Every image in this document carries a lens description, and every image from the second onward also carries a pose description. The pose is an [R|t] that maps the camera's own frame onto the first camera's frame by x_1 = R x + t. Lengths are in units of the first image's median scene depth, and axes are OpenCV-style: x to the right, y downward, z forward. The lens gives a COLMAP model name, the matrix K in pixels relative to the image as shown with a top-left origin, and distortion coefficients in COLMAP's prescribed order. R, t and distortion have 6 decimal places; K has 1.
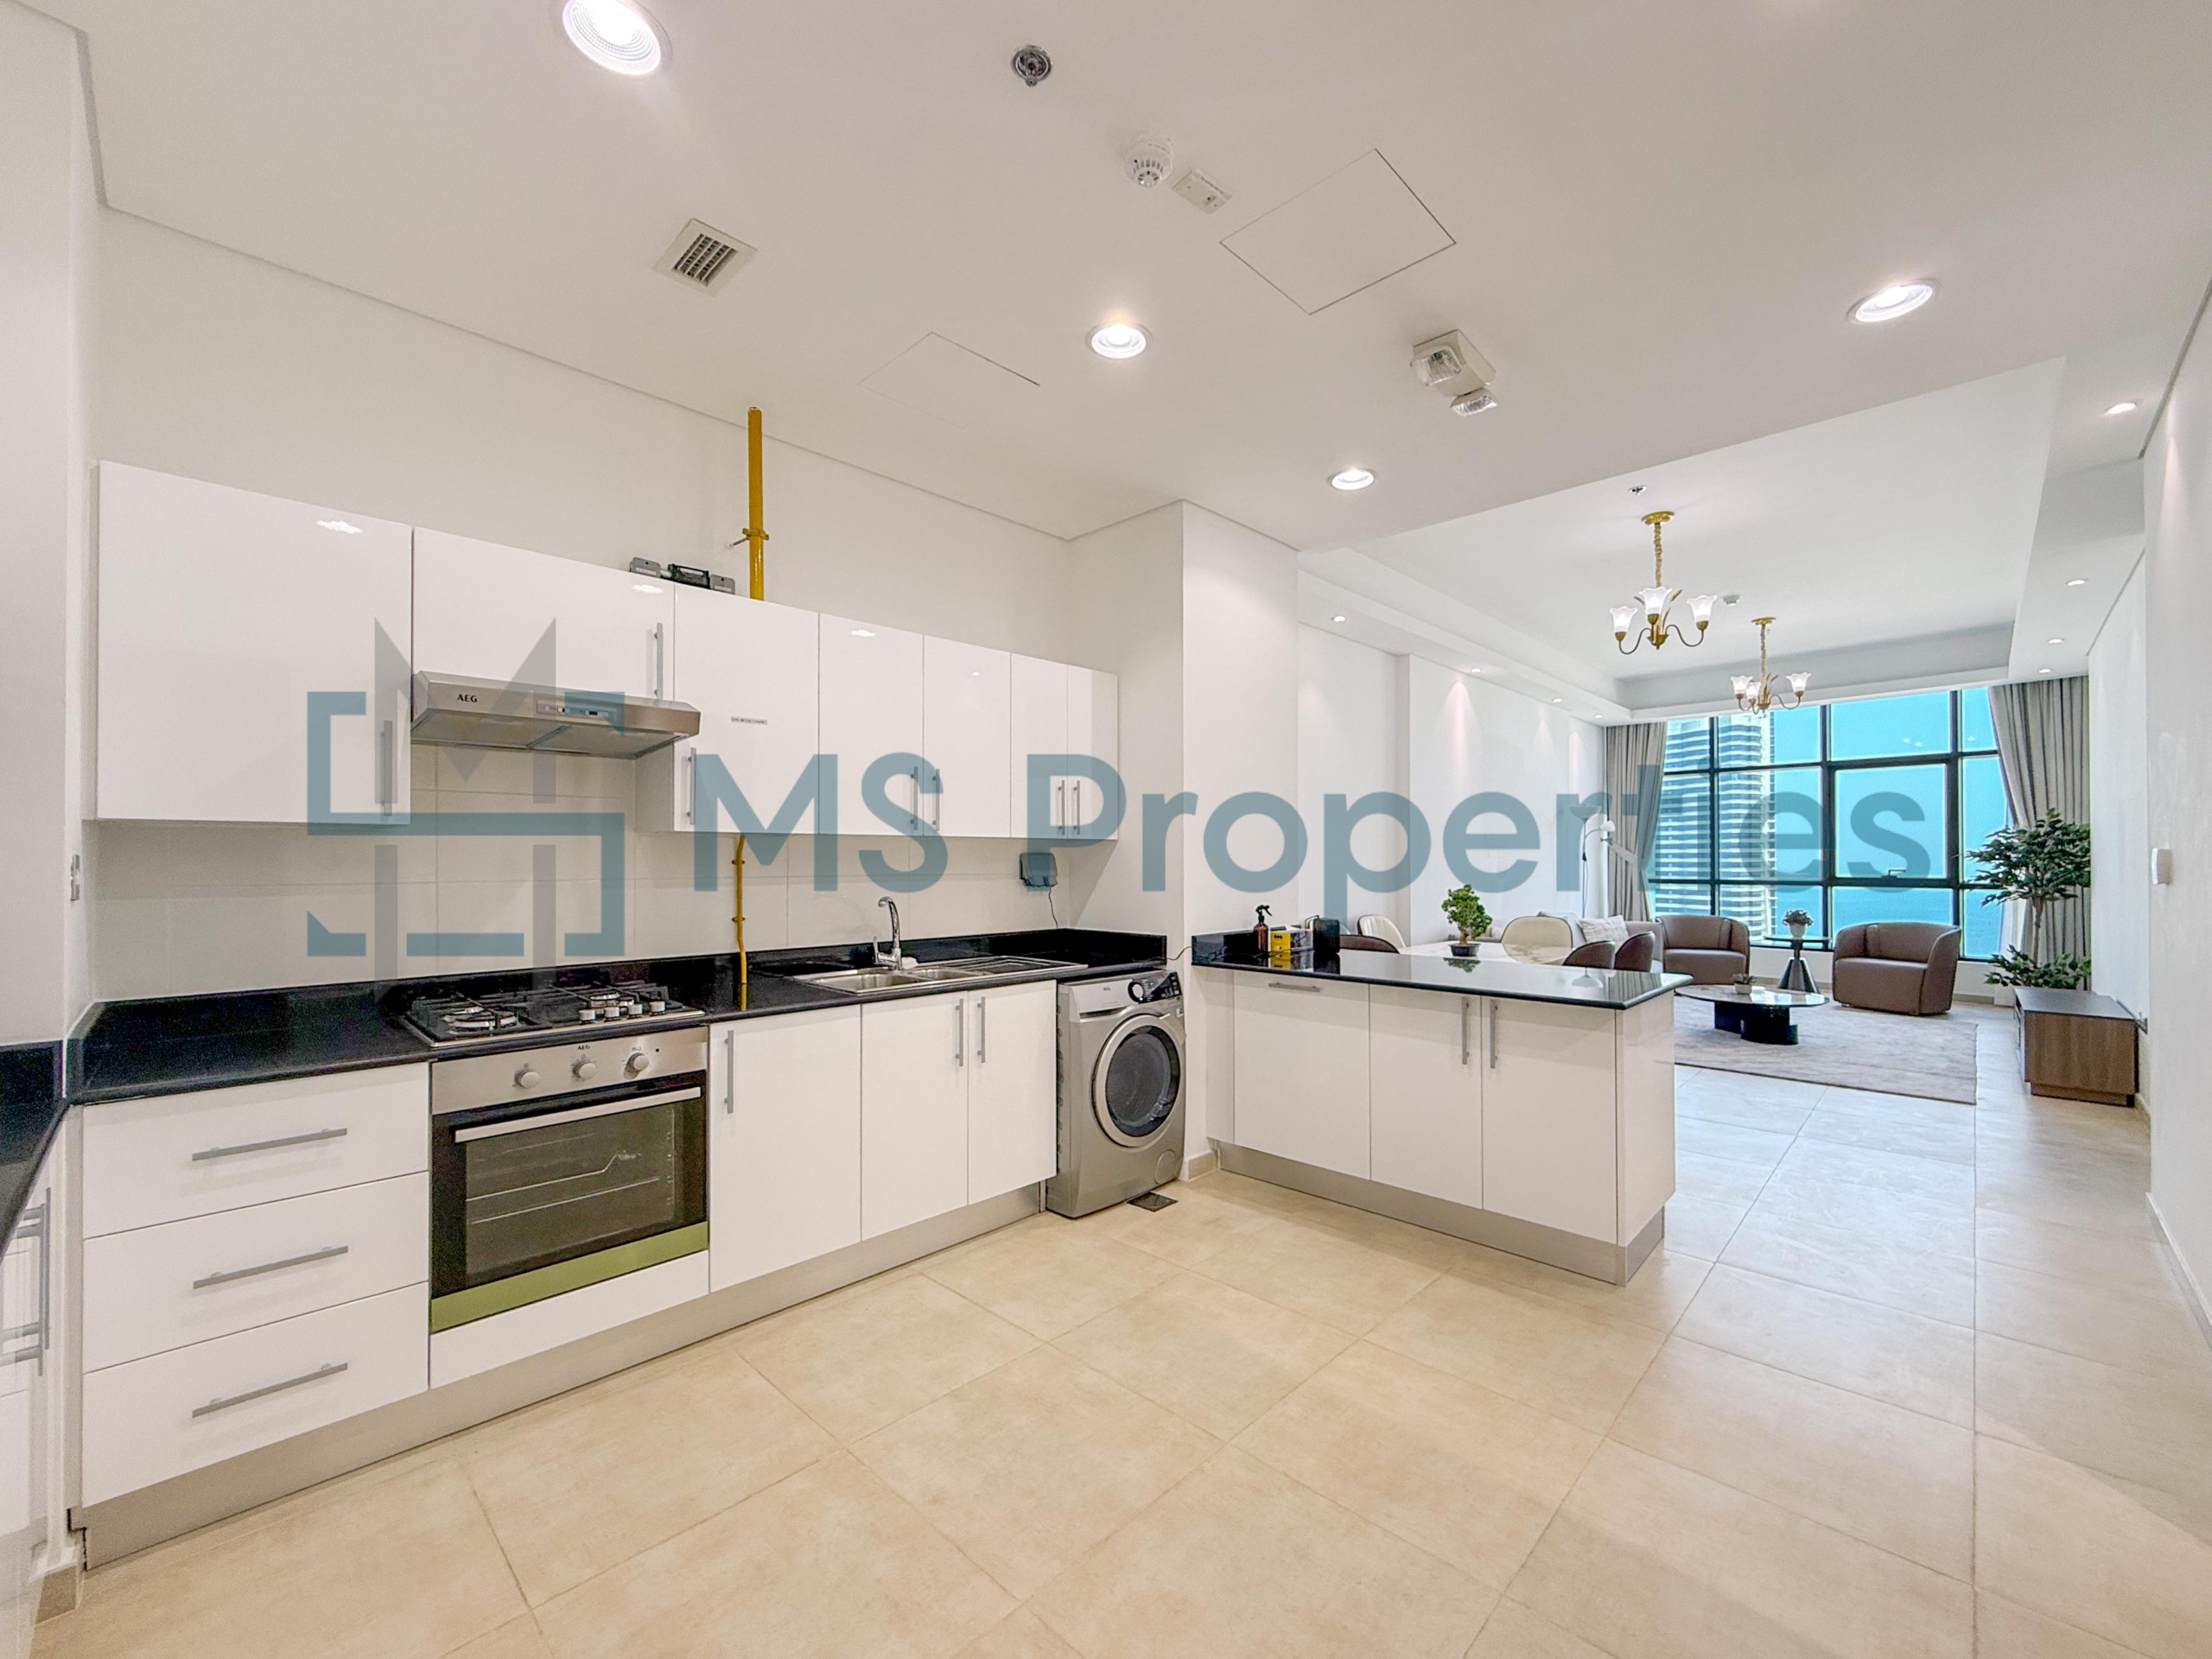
lens RADIAL K [[901.3, 0, 1094.1], [0, 901.3, 851.5], [0, 0, 1]] dist [0.000381, -0.000217]
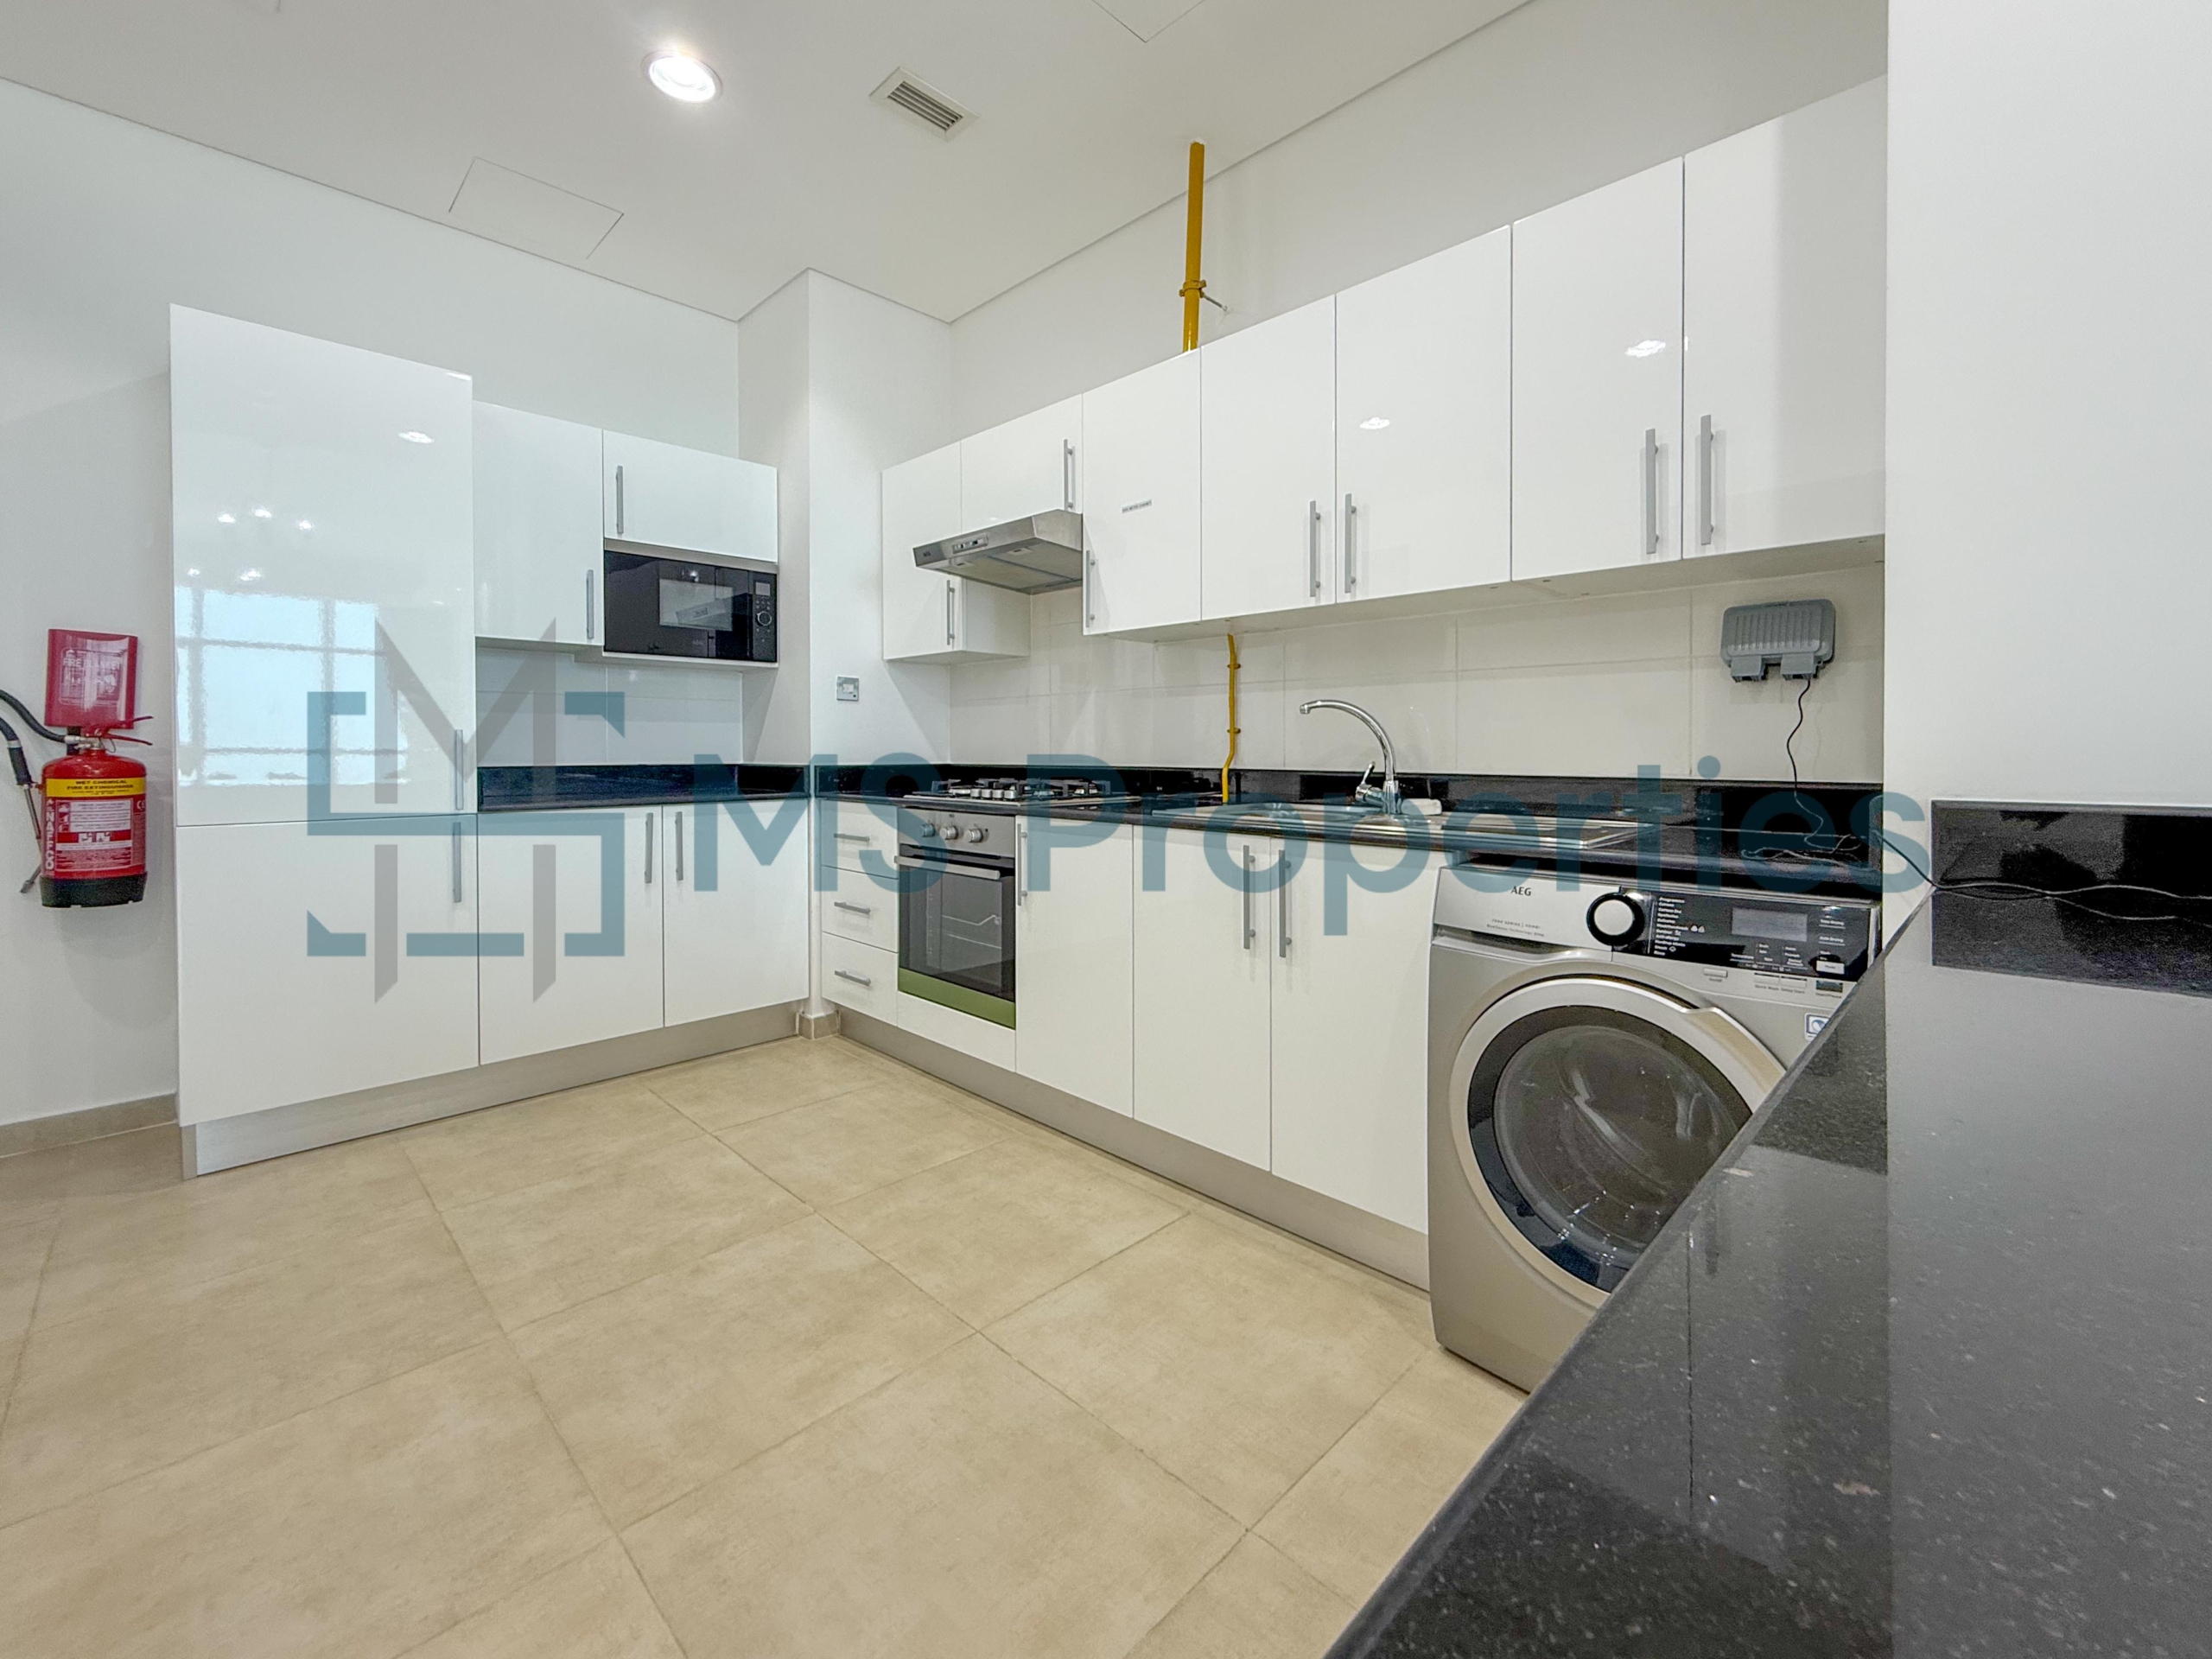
lens RADIAL K [[919.0, 0, 1122.8], [0, 919.0, 752.5], [0, 0, 1]] dist [0.001418, 0.000295]
pose [[0.003557, 0.007714, -0.999964, 0.473324], [0.008204, 0.999936, 0.007743, 0.083287], [0.999960, -0.008231, 0.003493, 0.835524]]
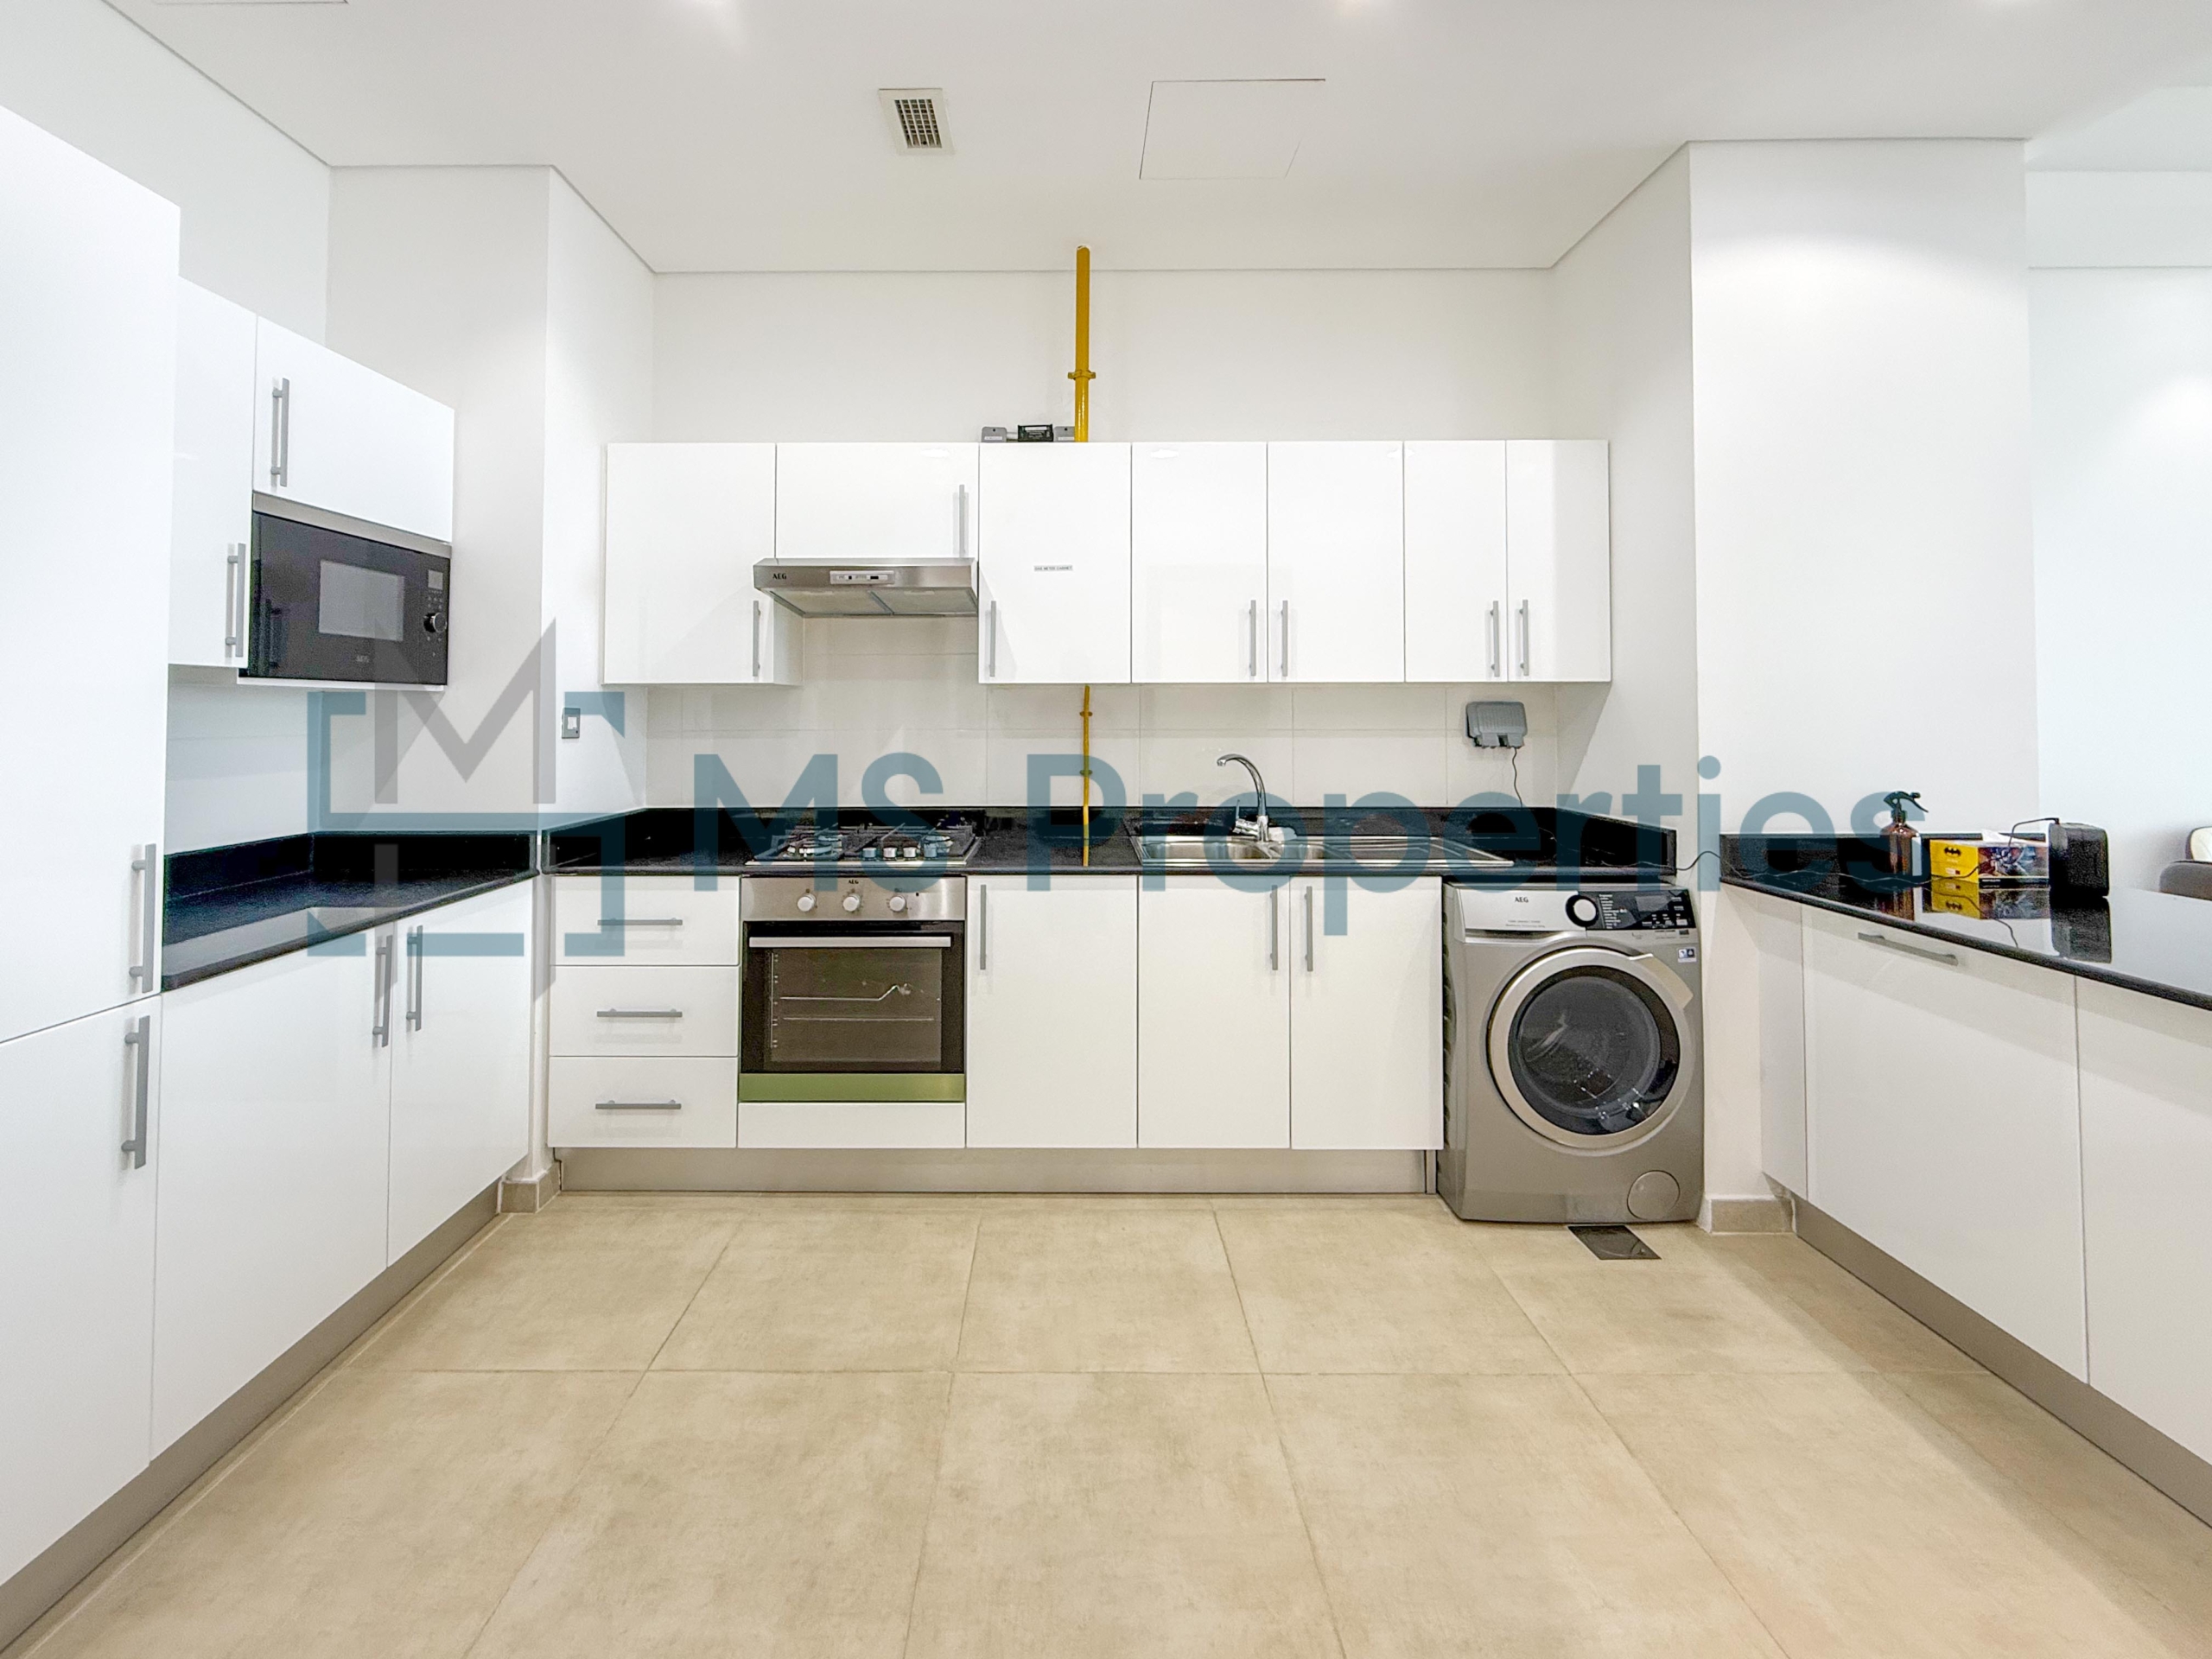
lens RADIAL K [[920.4, 0, 1062.4], [0, 920.4, 688.3], [0, 0, 1]] dist [0.000516, 0.000034]
pose [[0.696968, -0.018163, -0.716872, 0.285452], [0.006147, 0.999794, -0.019355, 0.003447], [0.717076, 0.009083, 0.696936, 0.271500]]
